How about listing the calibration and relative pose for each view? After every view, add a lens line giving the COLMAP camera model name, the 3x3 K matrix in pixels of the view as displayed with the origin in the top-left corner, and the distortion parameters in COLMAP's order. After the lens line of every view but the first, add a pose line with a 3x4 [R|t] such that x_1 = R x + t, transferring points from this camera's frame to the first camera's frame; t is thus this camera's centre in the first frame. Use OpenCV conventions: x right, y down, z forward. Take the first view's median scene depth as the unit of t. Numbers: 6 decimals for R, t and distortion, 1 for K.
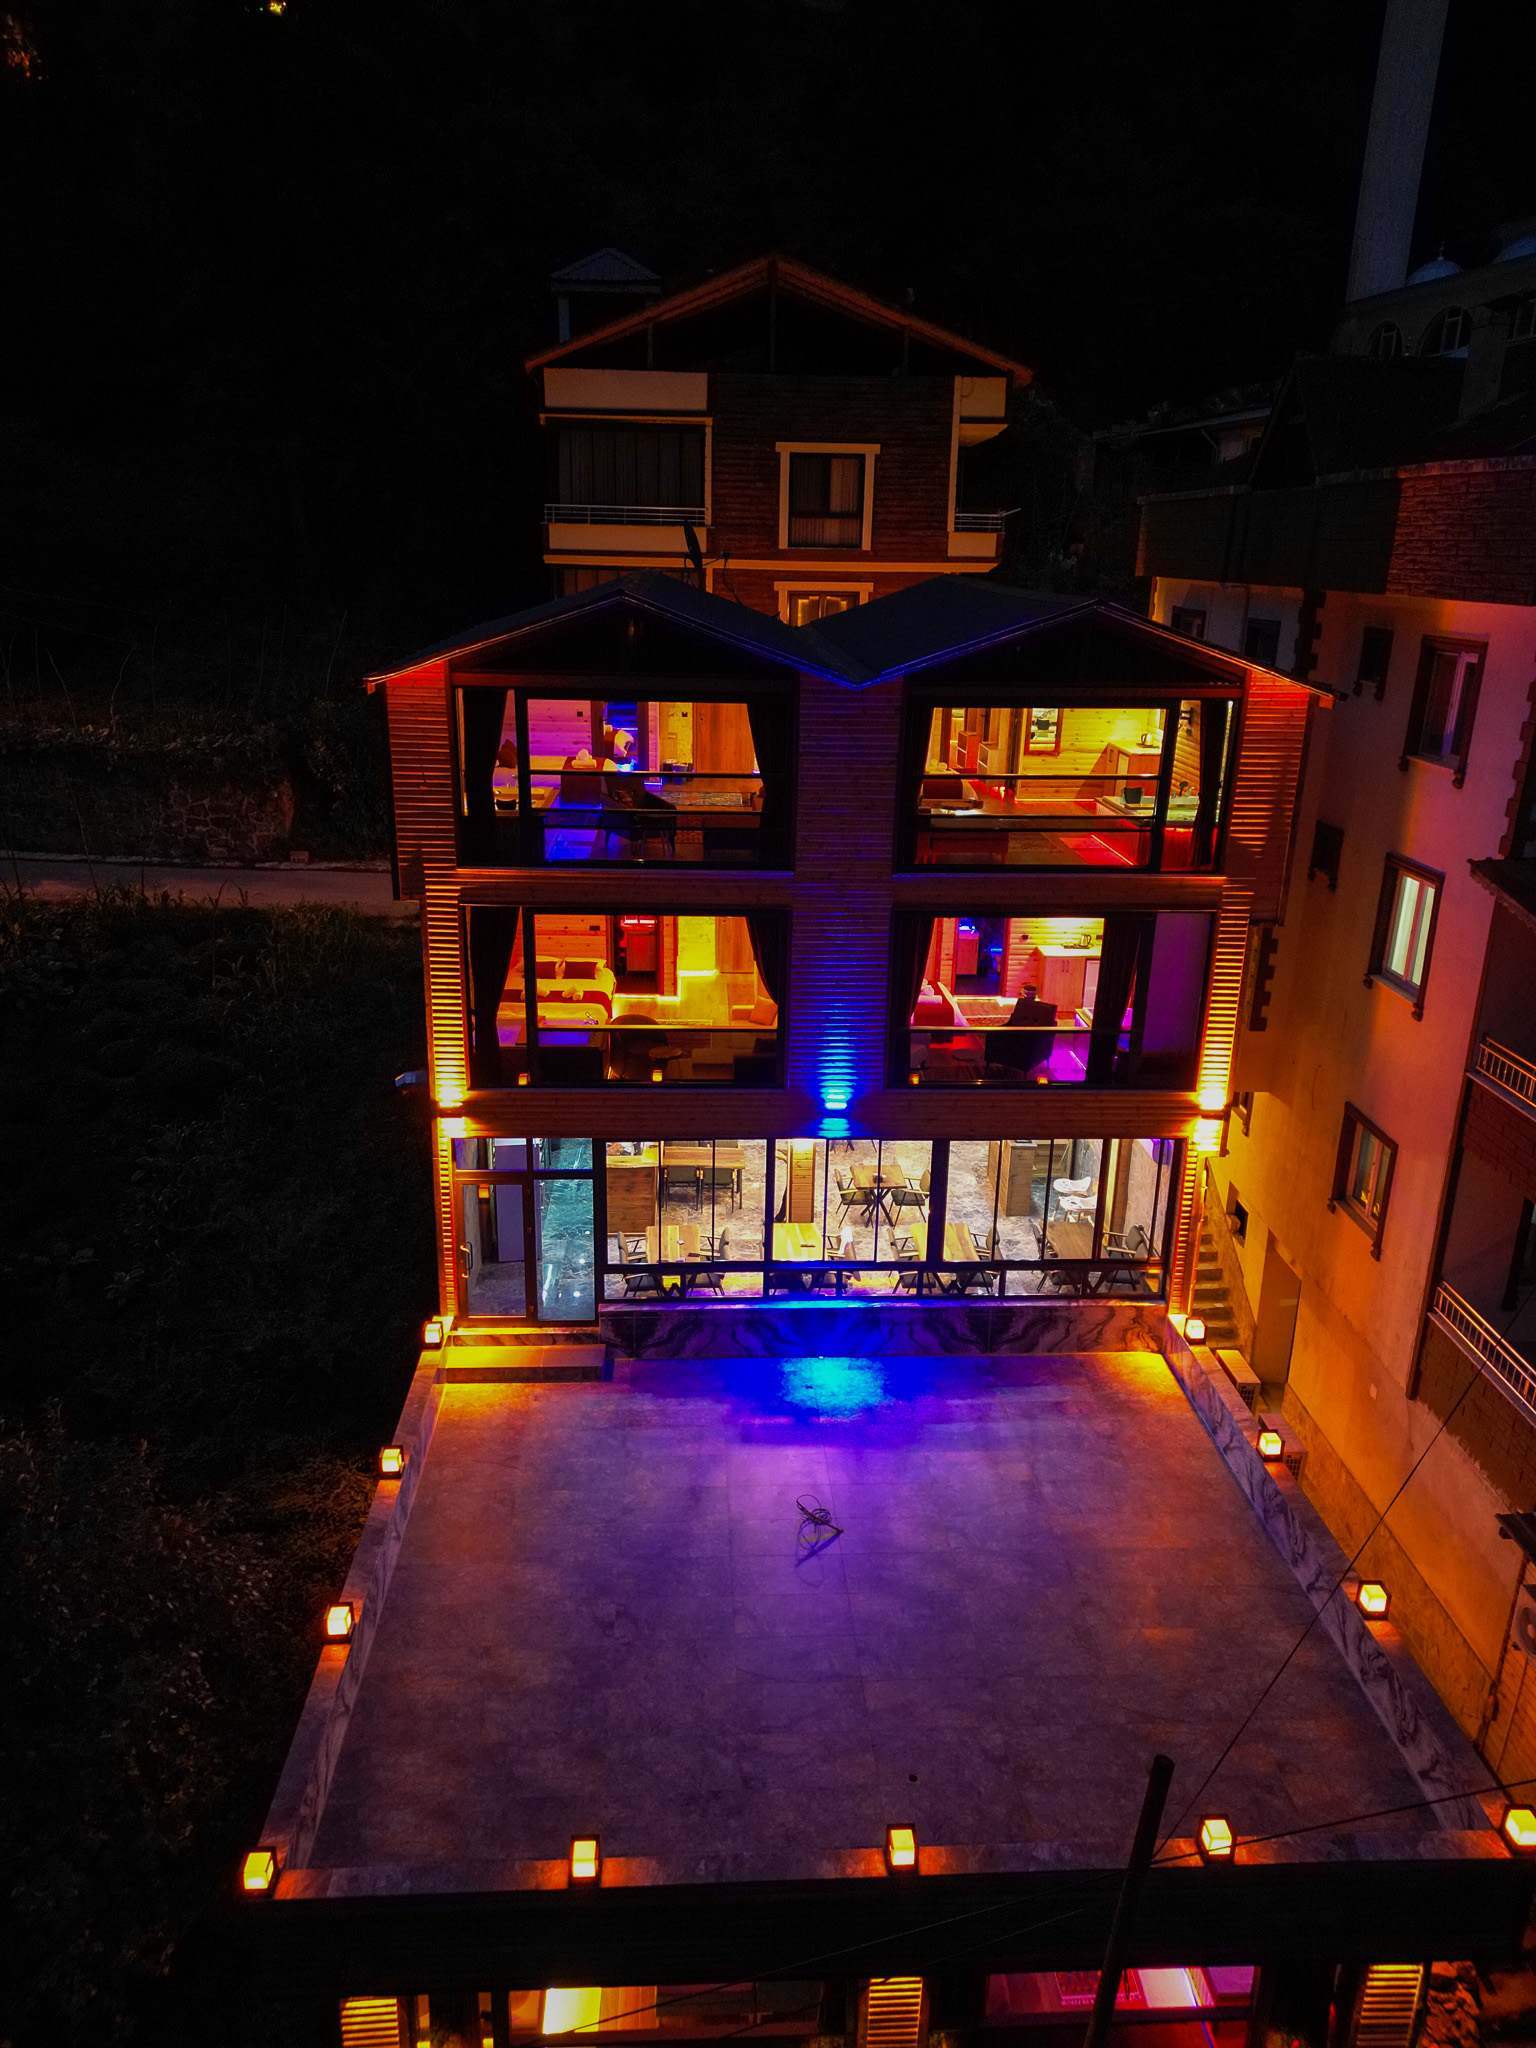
lens RADIAL K [[1439.9, 0, 770.2], [0, 1439.9, 1018.8], [0, 0, 1]] dist [0.100137, -0.137523]
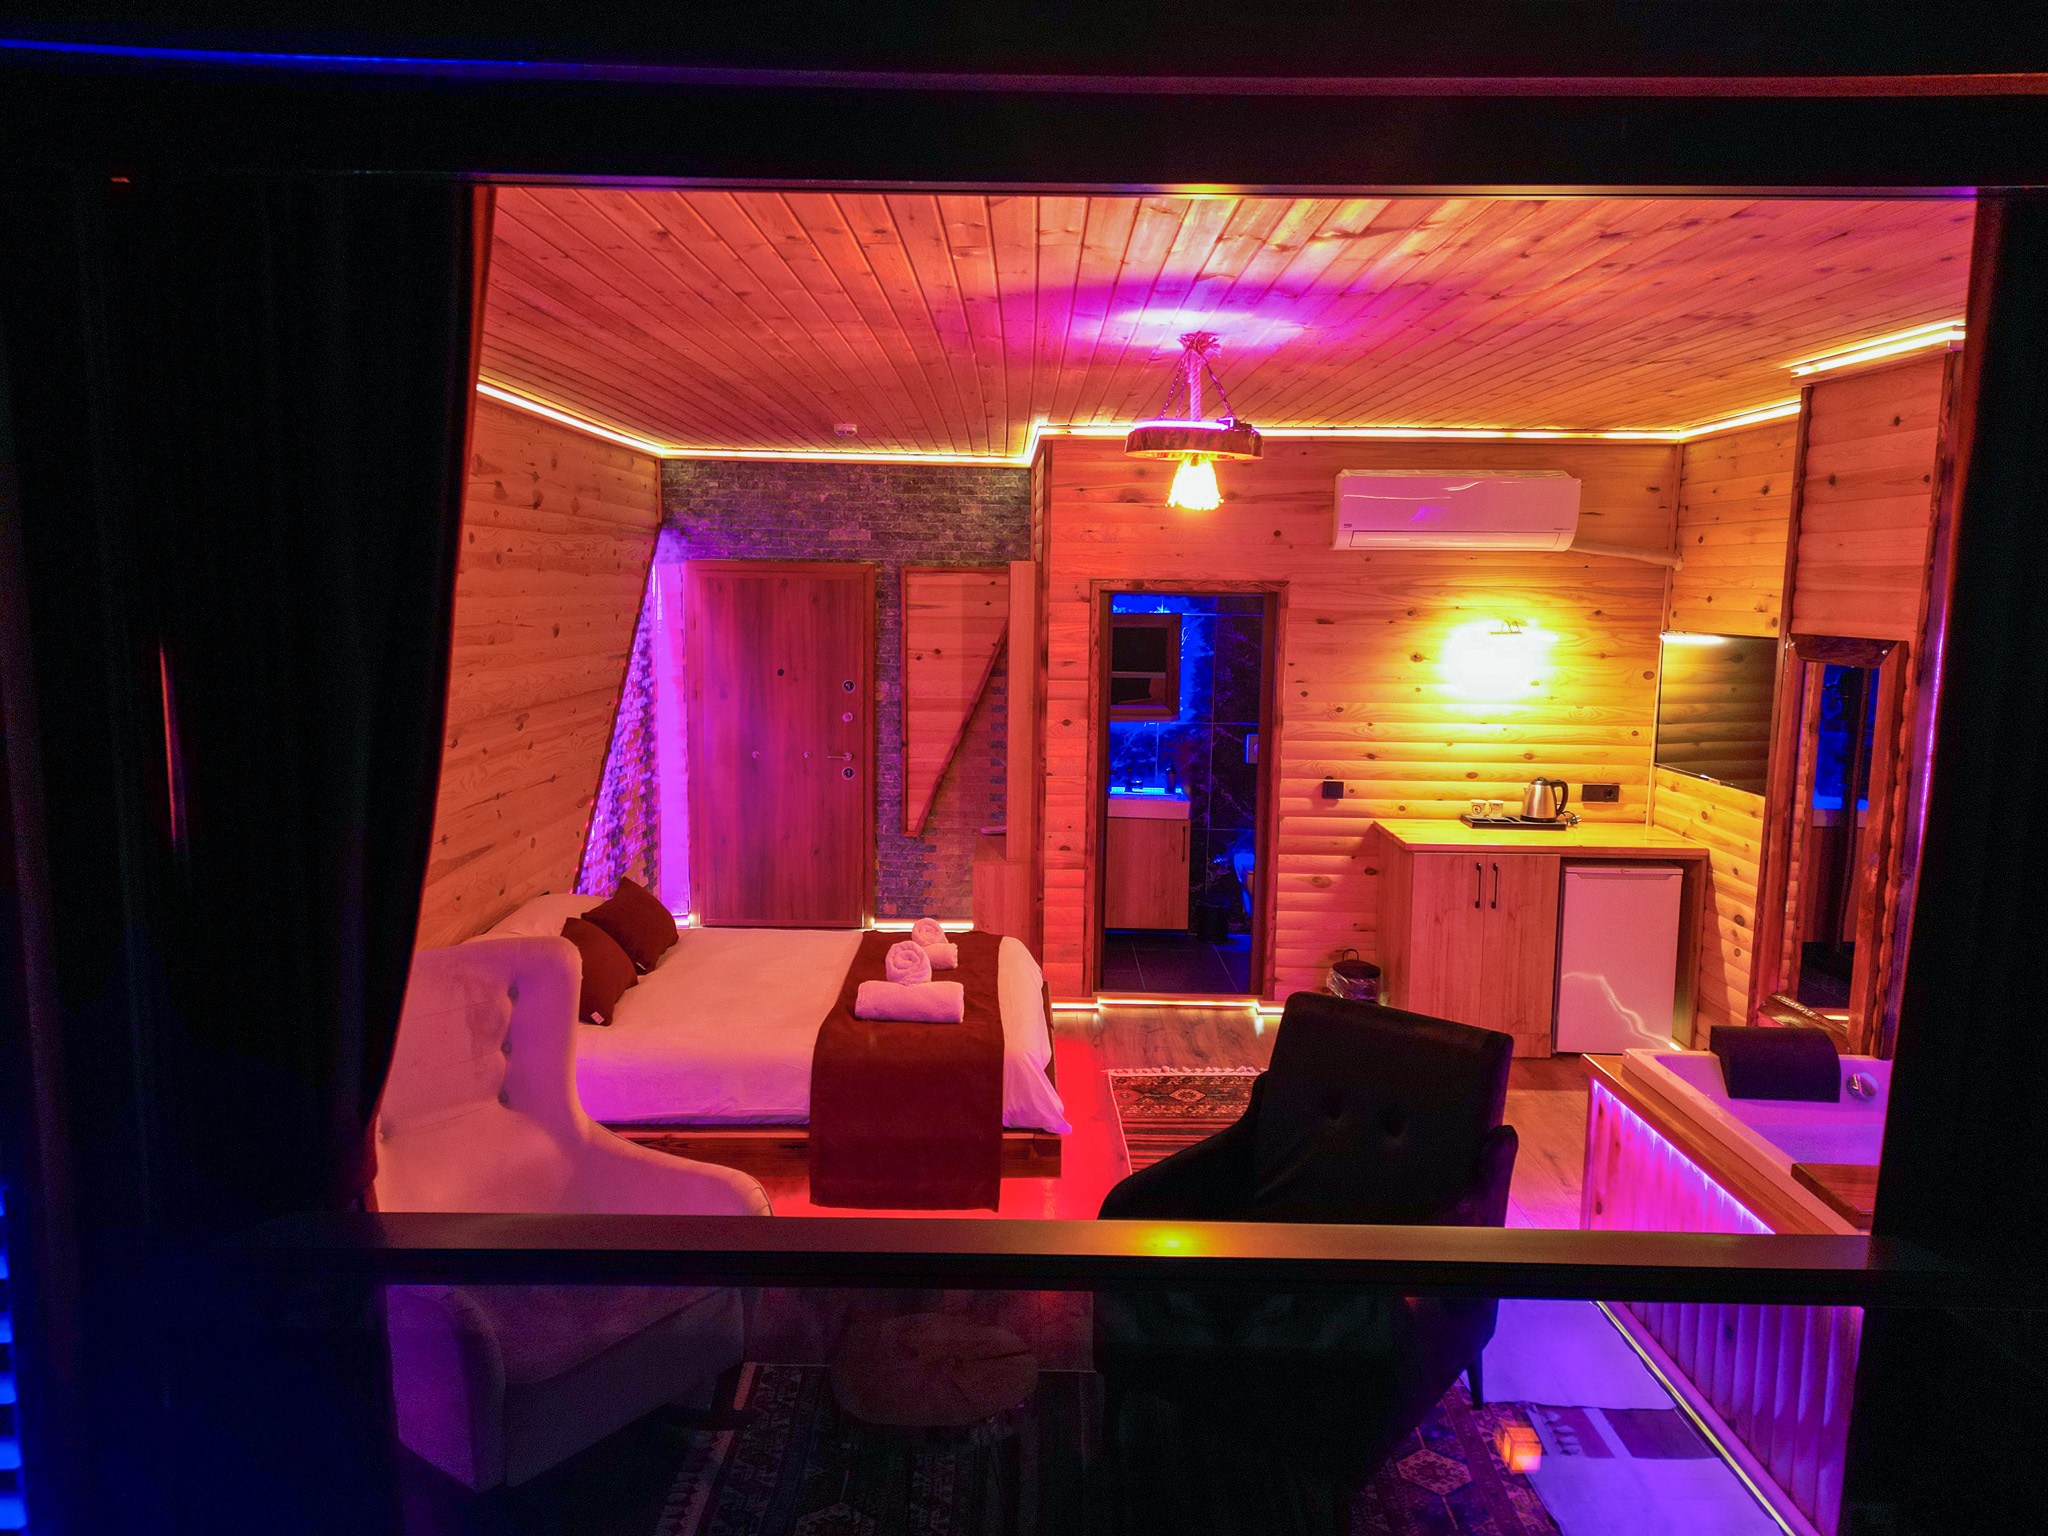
lens RADIAL K [[1440.8, 0, 1024.0], [0, 1440.8, 768.0], [0, 0, 1]] dist [0.100962, -0.121851]
pose [[0.997946, -0.002892, -0.063989, 0.160066], [-0.008972, 0.982821, -0.184343, -0.008428], [0.063422, 0.184539, 0.980777, 0.854081]]
